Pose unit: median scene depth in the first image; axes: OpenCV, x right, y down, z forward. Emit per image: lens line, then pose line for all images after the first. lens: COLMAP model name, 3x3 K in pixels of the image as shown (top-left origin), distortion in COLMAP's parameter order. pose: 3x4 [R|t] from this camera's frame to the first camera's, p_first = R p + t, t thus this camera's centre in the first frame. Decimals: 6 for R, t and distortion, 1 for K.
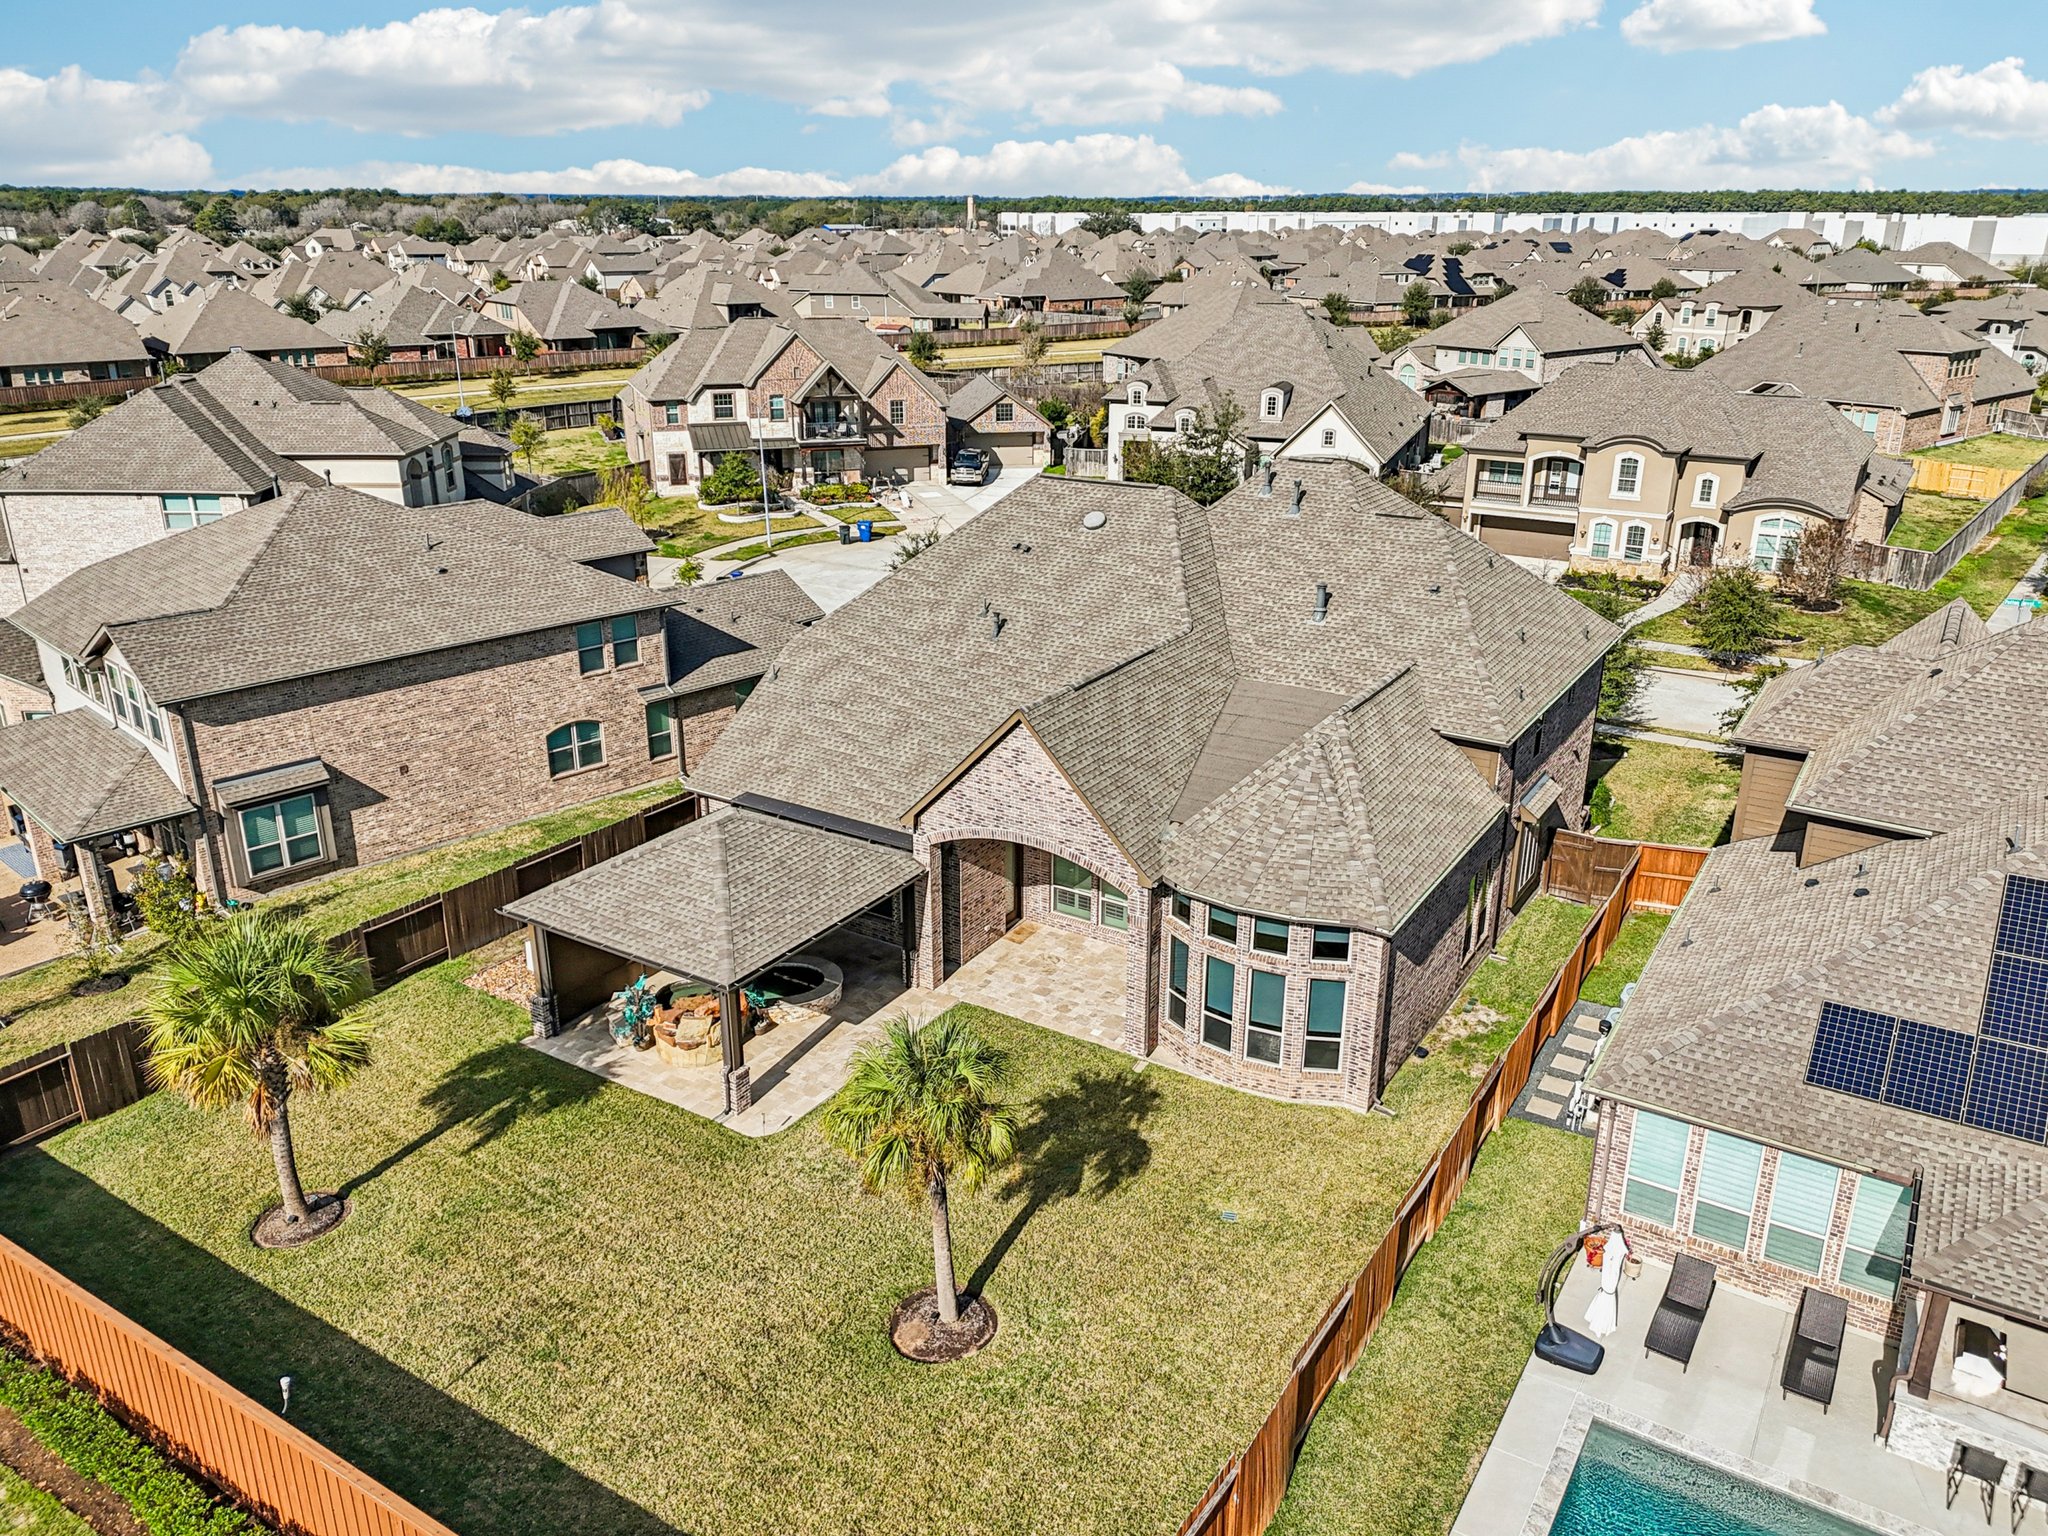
lens RADIAL K [[1508.0, 0, 1022.3], [0, 1508.0, 790.2], [0, 0, 1]] dist [0.085118, -0.092553]
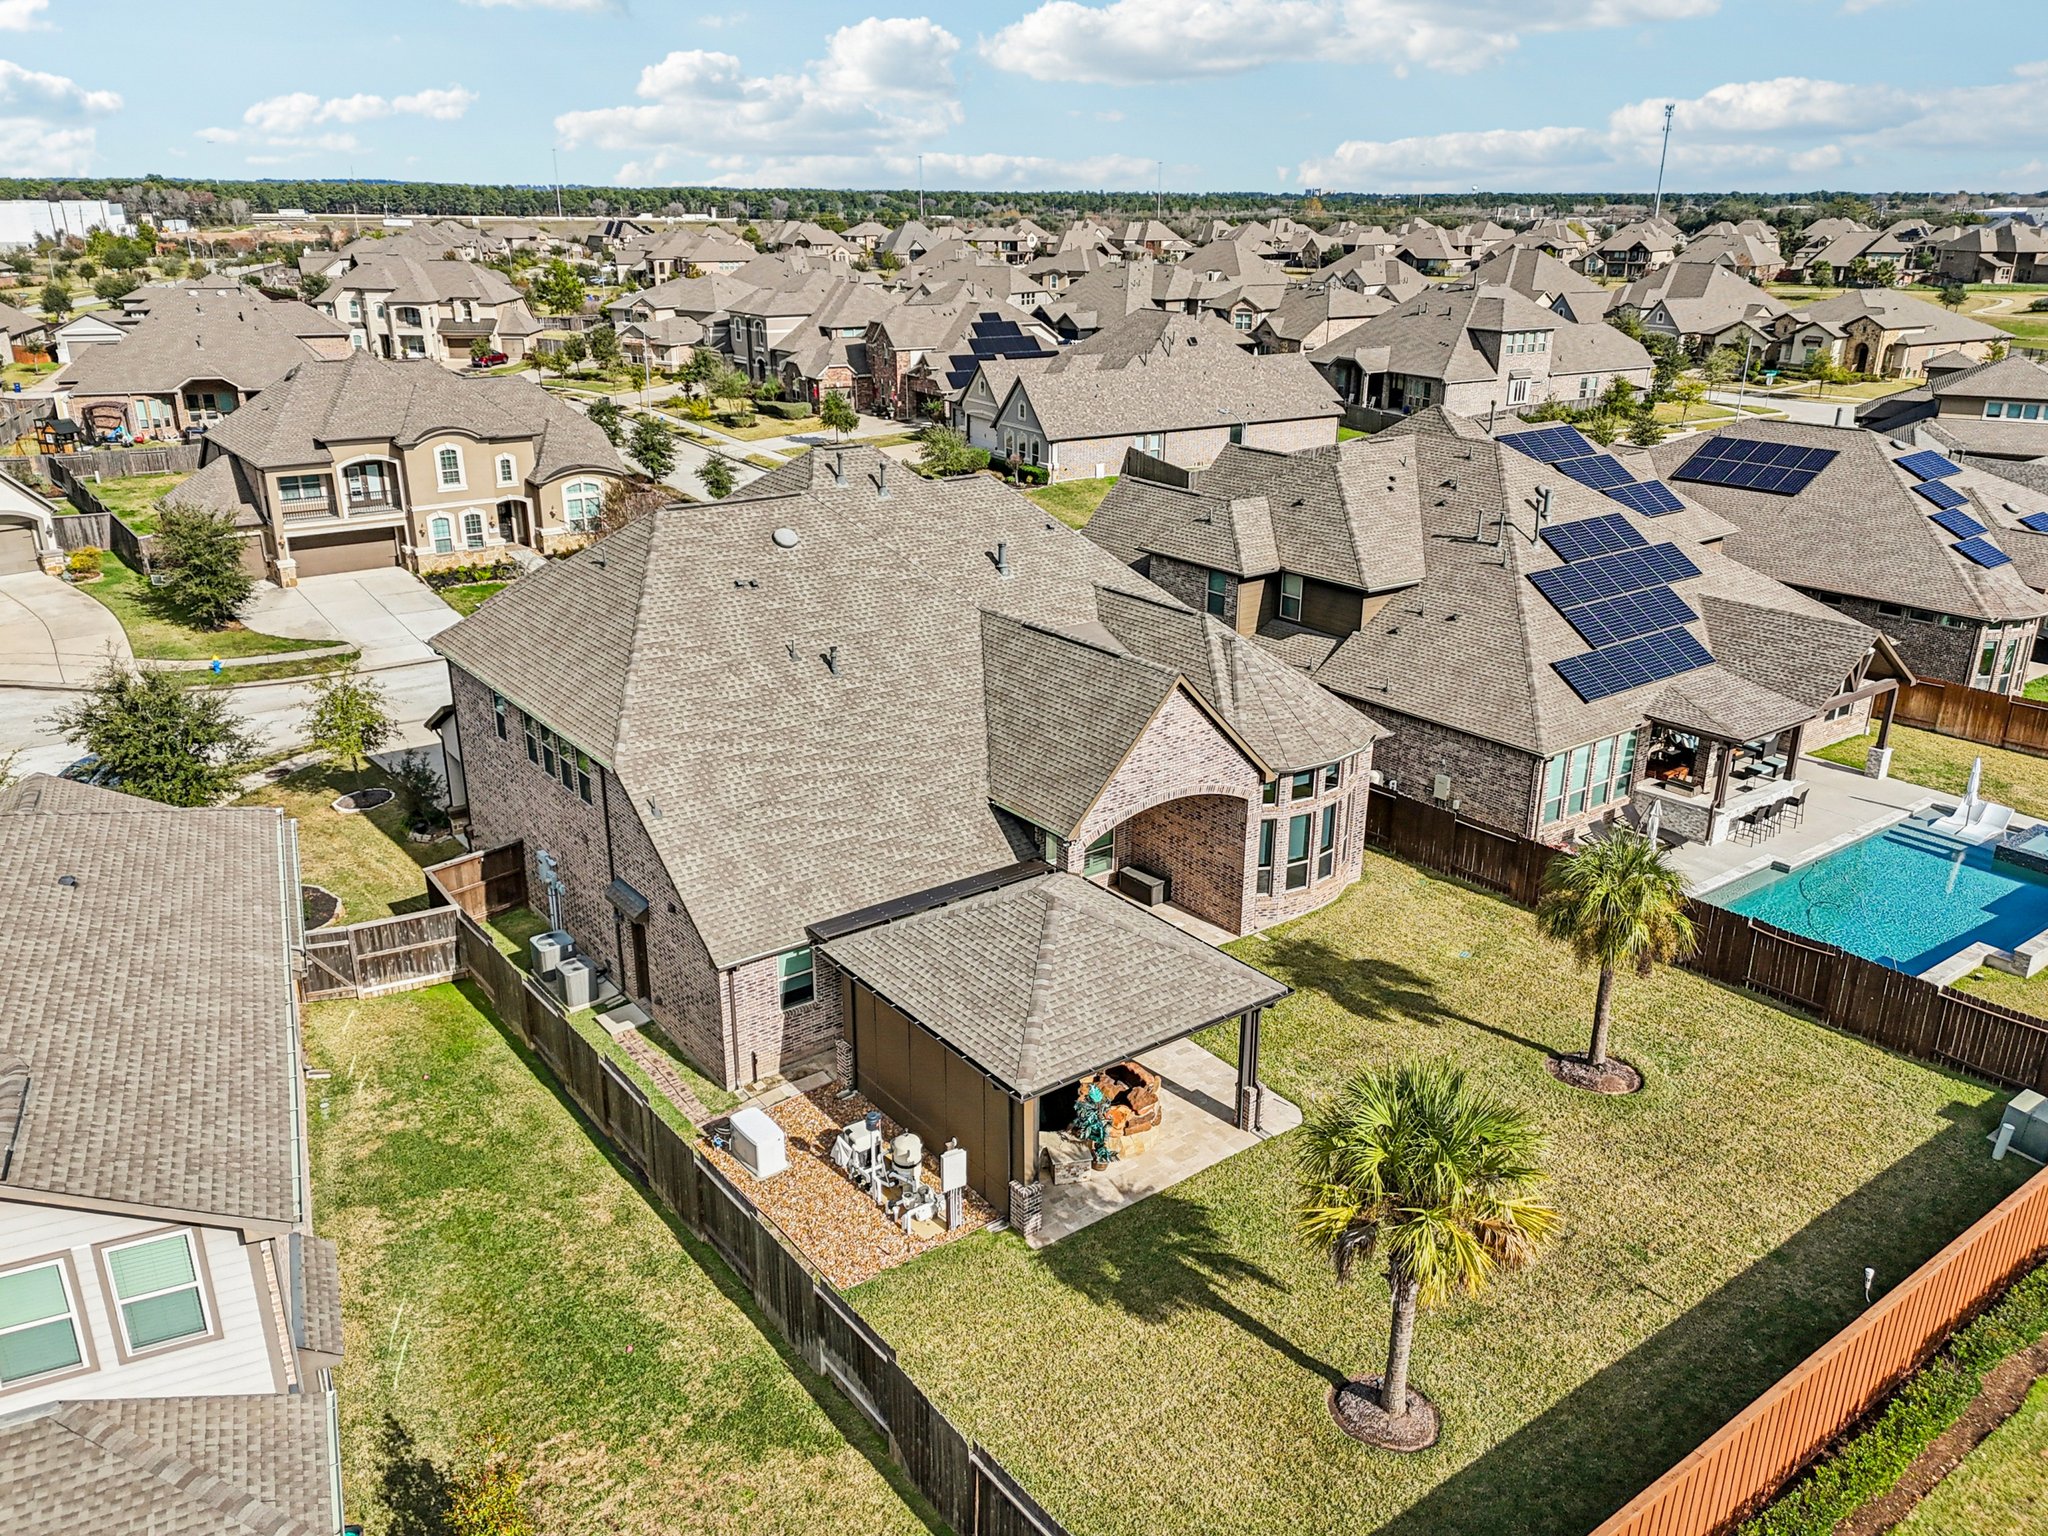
lens RADIAL K [[1539.9, 0, 1028.0], [0, 1539.9, 800.3], [0, 0, 1]] dist [0.062619, -0.055244]
pose [[0.346060, -0.341456, 0.873871, -0.435948], [0.334239, 0.915179, 0.225235, -0.107735], [-0.876656, 0.214137, 0.430835, 0.270777]]
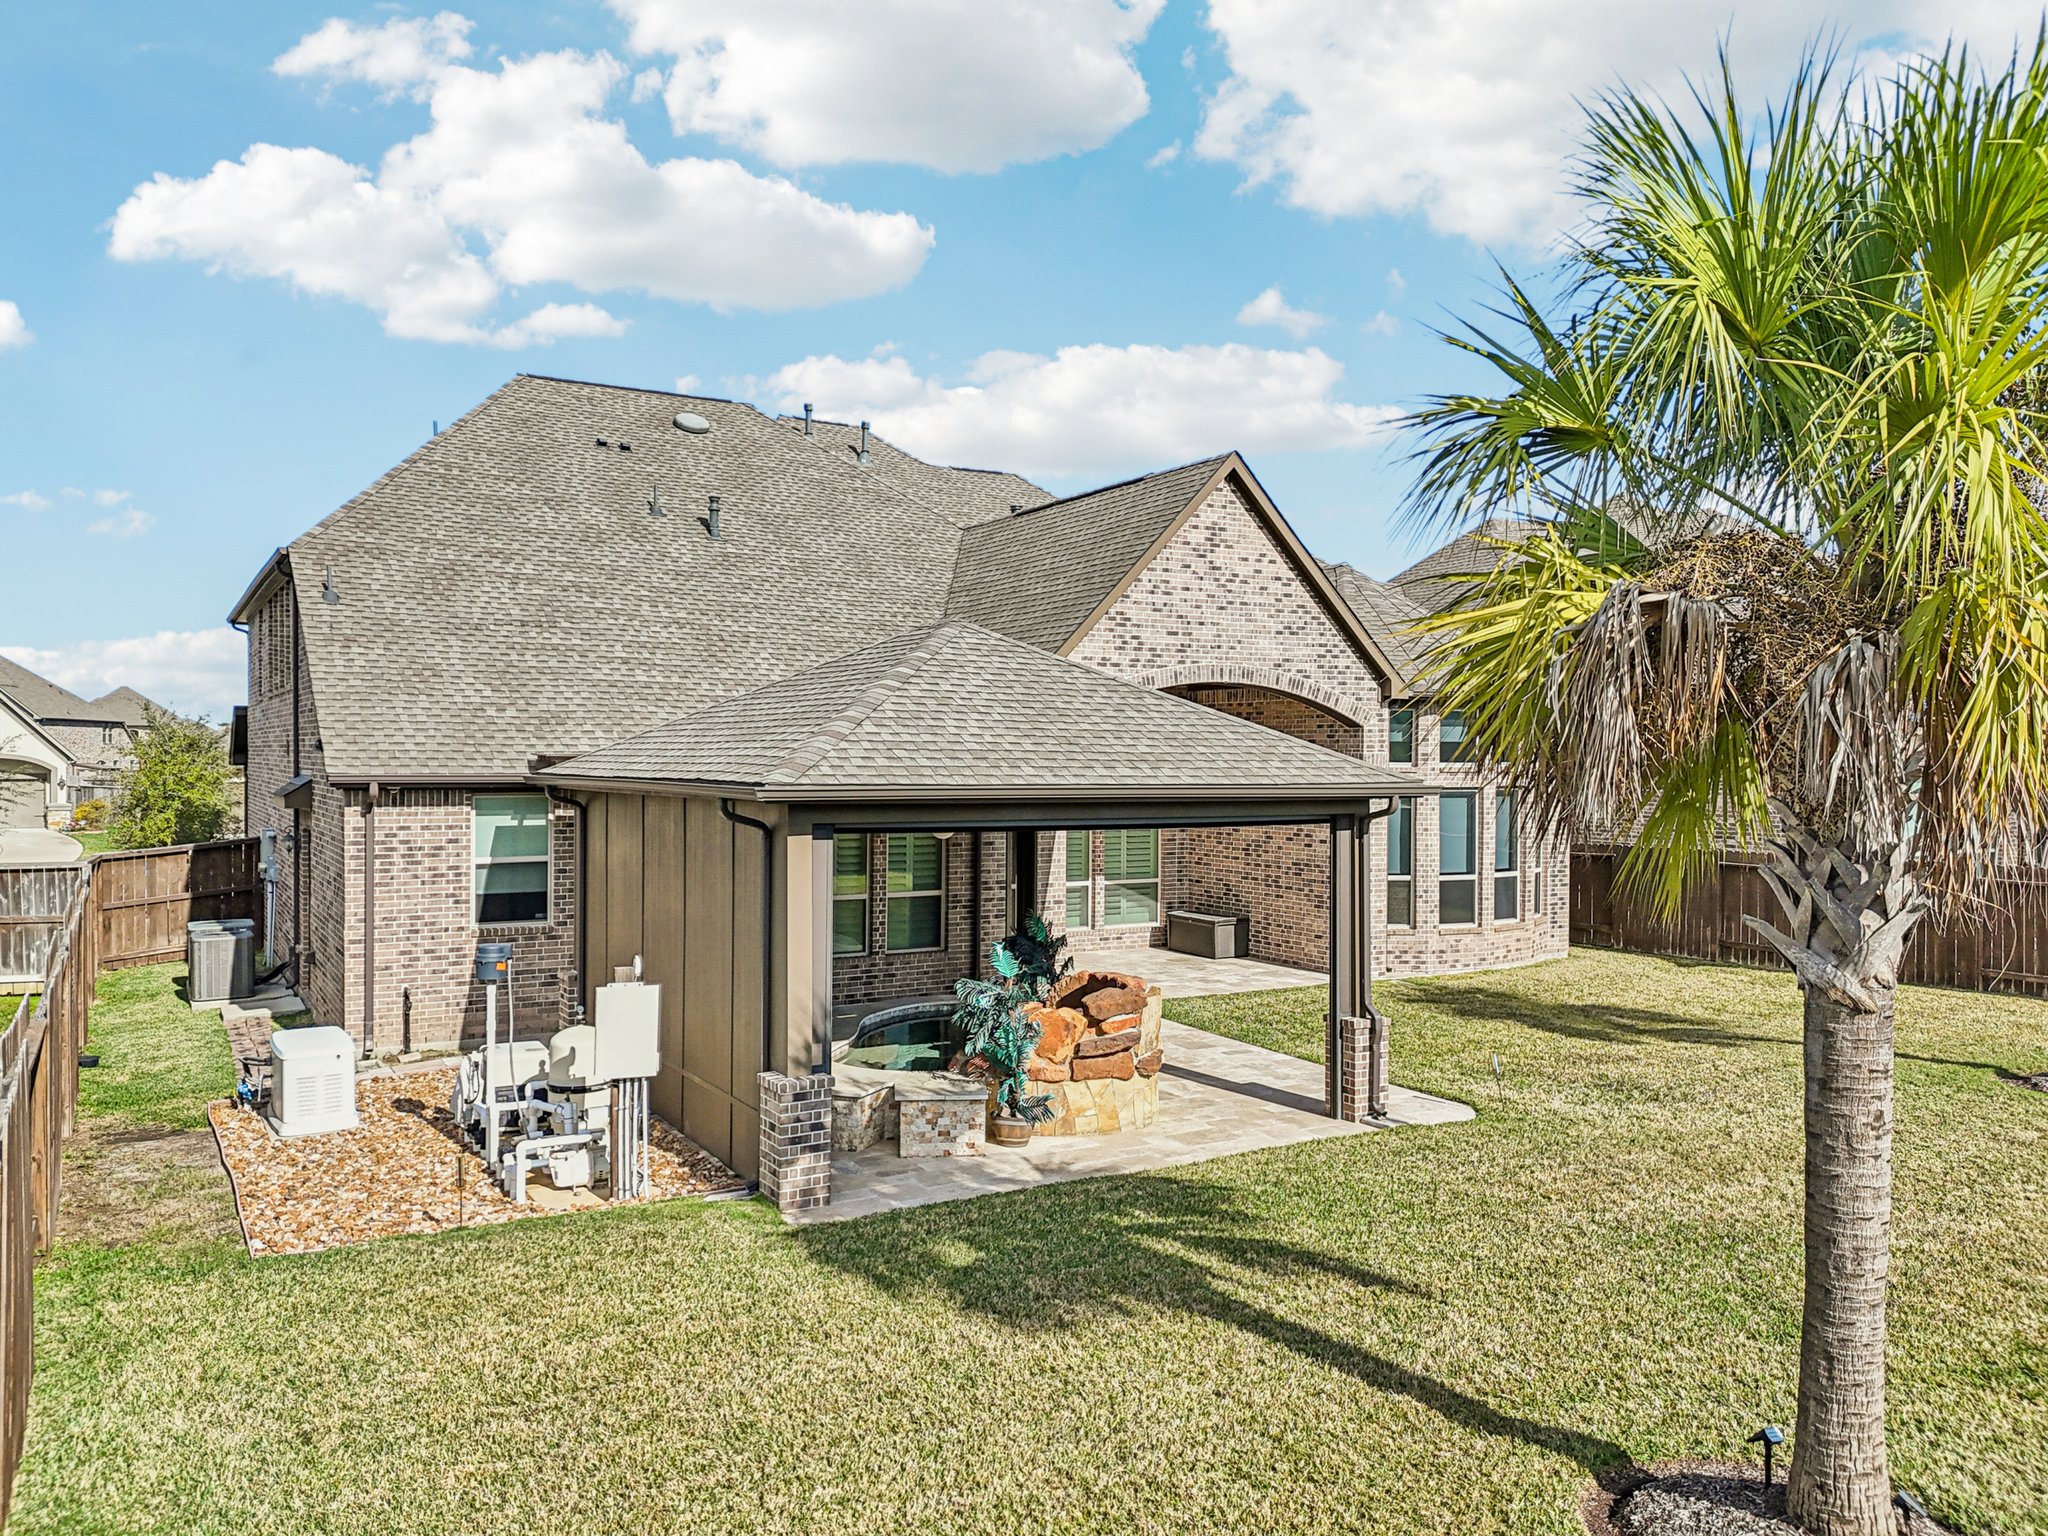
lens RADIAL K [[1508.0, 0, 1022.3], [0, 1508.0, 790.2], [0, 0, 1]] dist [0.085118, -0.092553]
pose [[0.454155, -0.017856, 0.890744, -0.267477], [0.317929, 0.937221, -0.143312, 0.062952], [-0.832265, 0.348279, 0.431321, 0.356202]]
